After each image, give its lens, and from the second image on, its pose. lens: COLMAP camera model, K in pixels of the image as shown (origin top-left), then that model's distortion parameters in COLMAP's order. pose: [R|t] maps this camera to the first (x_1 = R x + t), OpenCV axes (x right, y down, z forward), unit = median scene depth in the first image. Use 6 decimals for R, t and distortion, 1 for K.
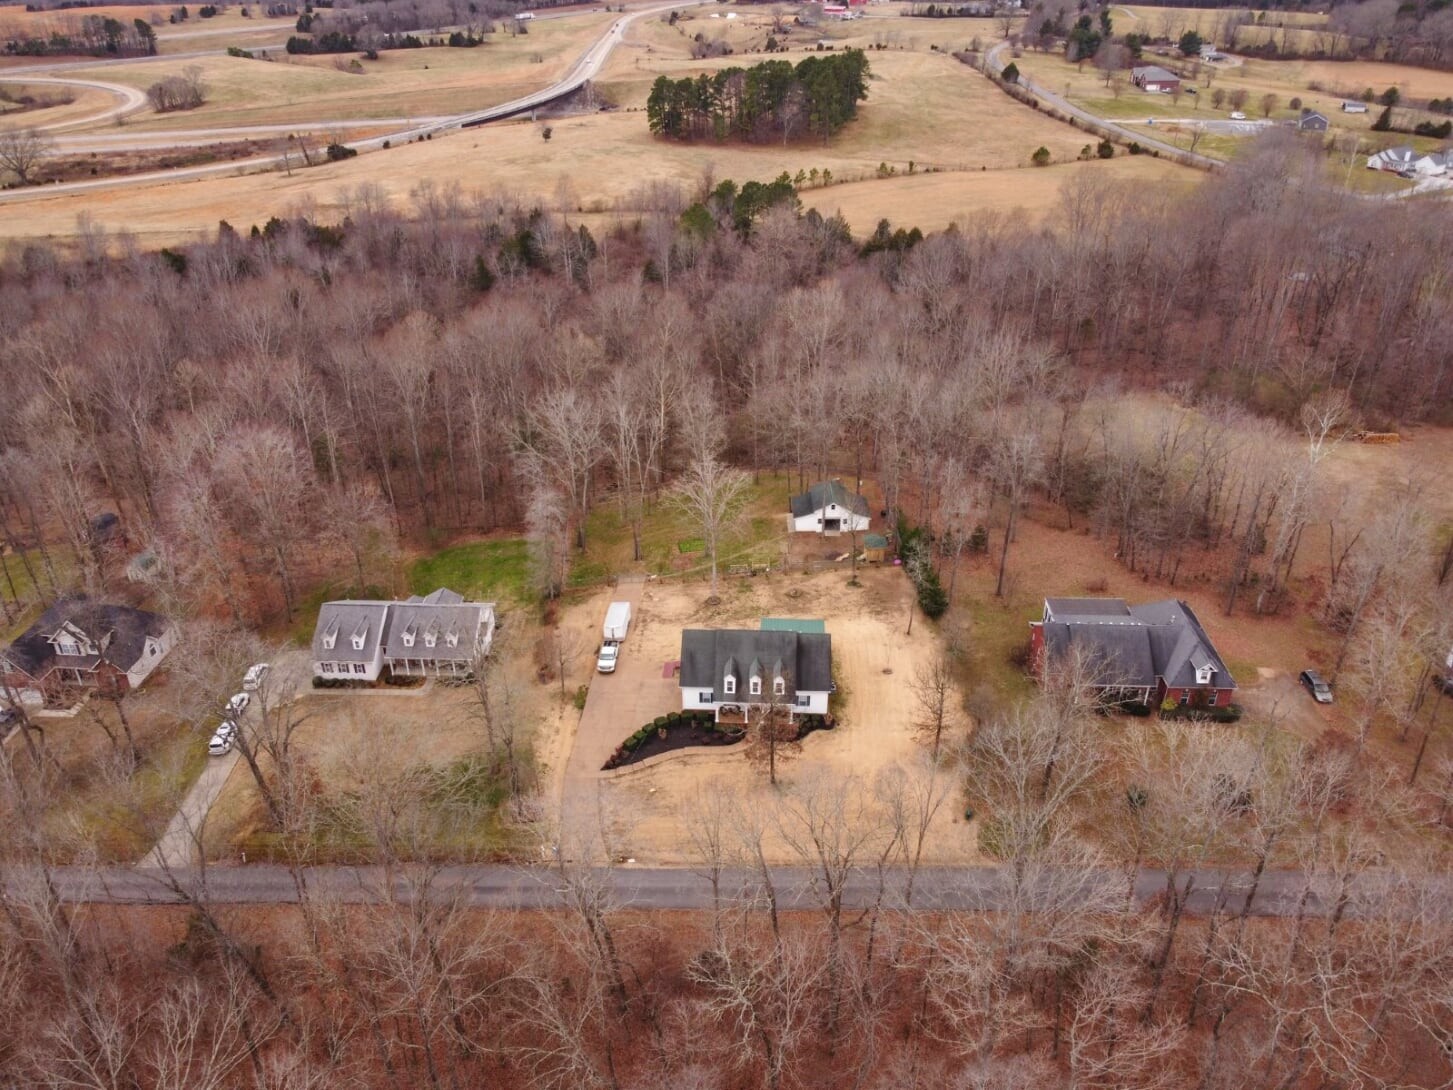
lens RADIAL K [[1055.1, 0, 726.5], [0, 1055.1, 545.0], [0, 0, 1]] dist [0.008816, 0.000024]
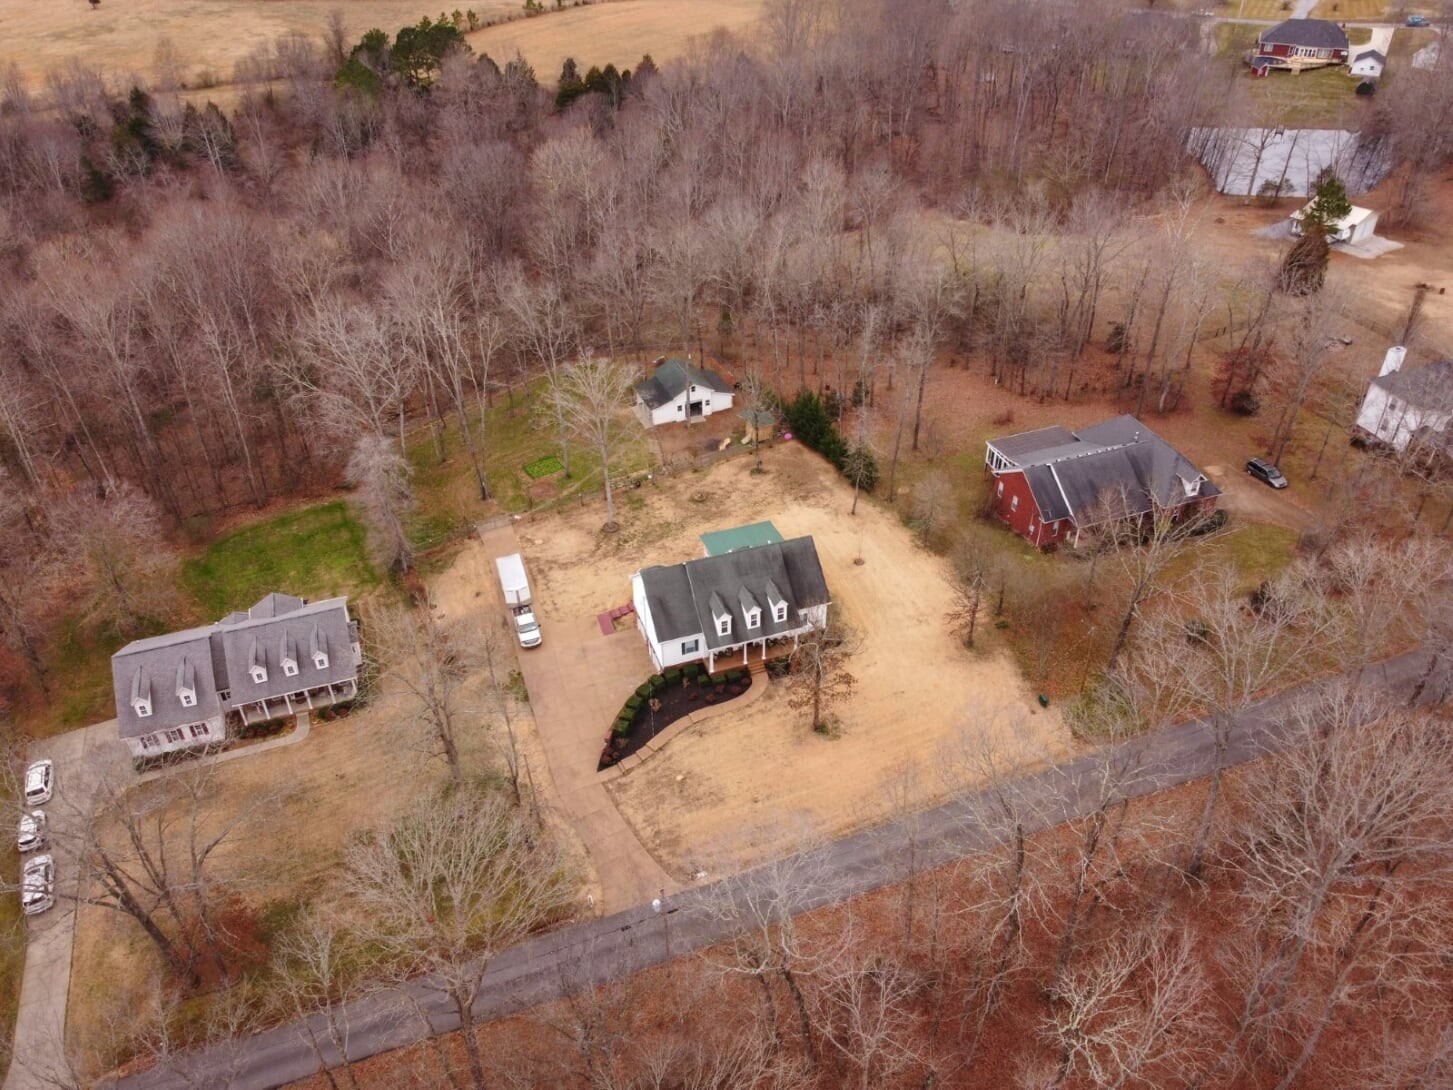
lens RADIAL K [[1070.8, 0, 726.5], [0, 1070.8, 545.0], [0, 0, 1]] dist [0.001133, 0.002778]
pose [[0.928500, -0.231469, 0.290362, -0.177374], [0.197418, 0.969987, 0.141956, -0.035254], [-0.314506, -0.074483, 0.946329, 0.182084]]
